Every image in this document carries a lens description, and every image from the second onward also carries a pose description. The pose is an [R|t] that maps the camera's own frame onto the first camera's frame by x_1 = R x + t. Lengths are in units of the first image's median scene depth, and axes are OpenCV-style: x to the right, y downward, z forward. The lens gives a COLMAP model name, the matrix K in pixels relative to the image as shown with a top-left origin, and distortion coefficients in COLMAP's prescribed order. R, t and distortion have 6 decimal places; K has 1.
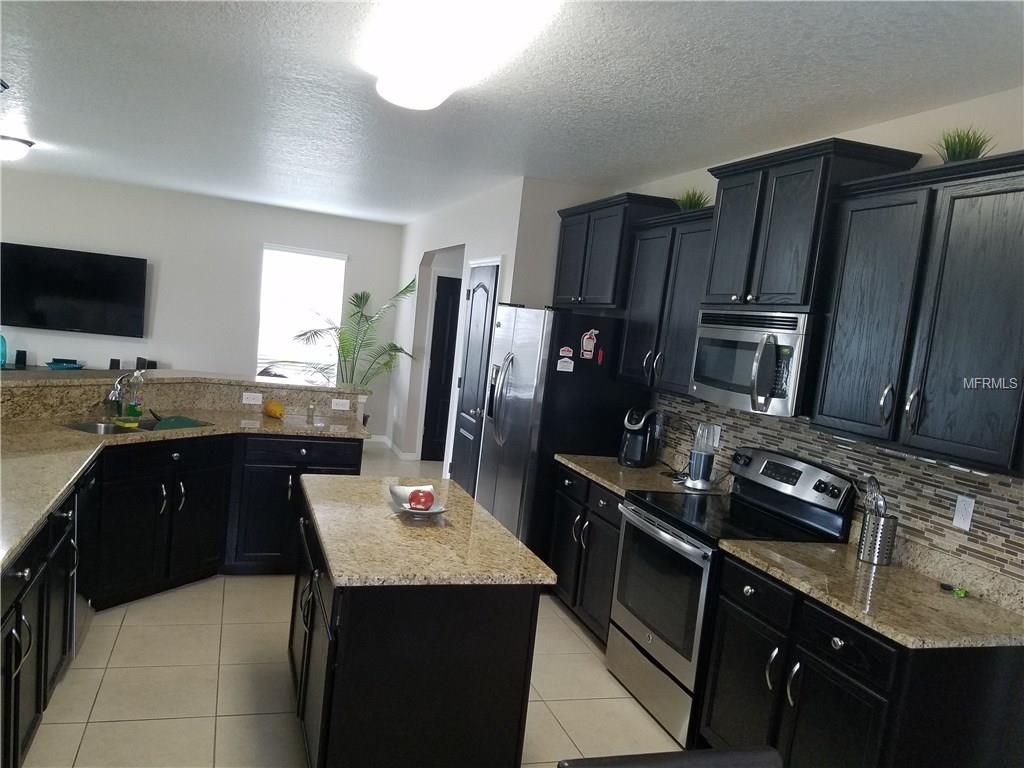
lens RADIAL K [[792.1, 0, 509.7], [0, 792.1, 380.0], [0, 0, 1]] dist [0.055050, -0.008087]
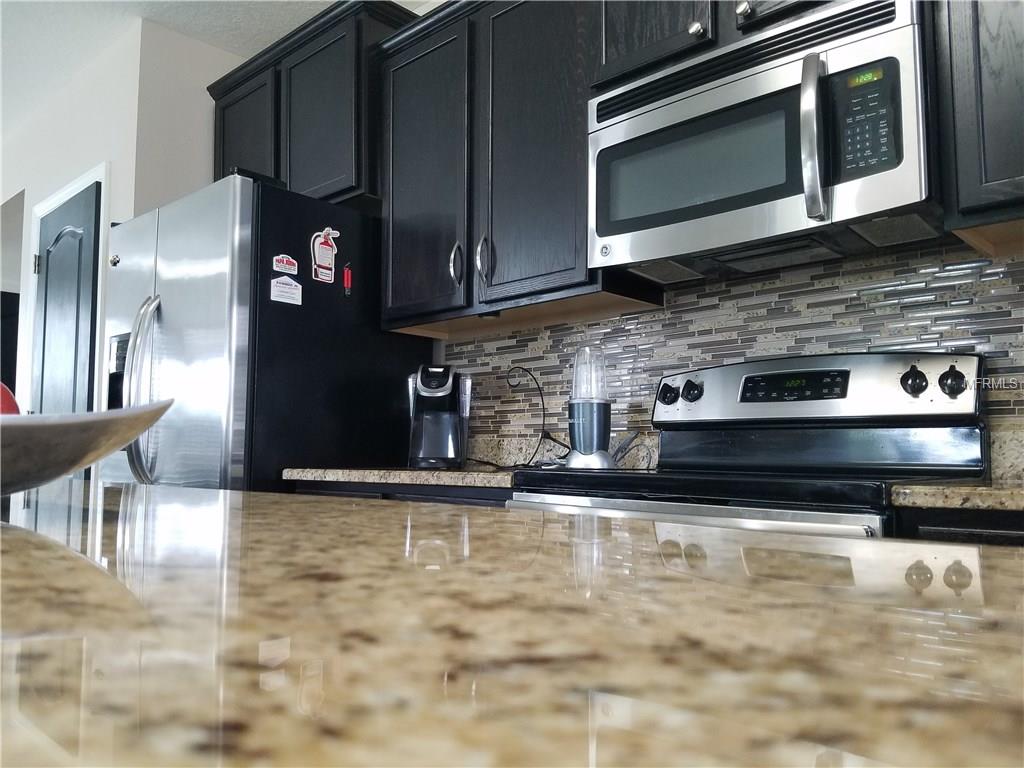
lens RADIAL K [[792.1, 0, 518.3], [0, 792.1, 387.1], [0, 0, 1]] dist [0.055050, -0.008087]
pose [[0.875598, -0.072152, 0.477622, -0.049125], [0.132994, 0.986575, -0.094775, 0.113379], [-0.464372, 0.146506, 0.873439, 0.502862]]
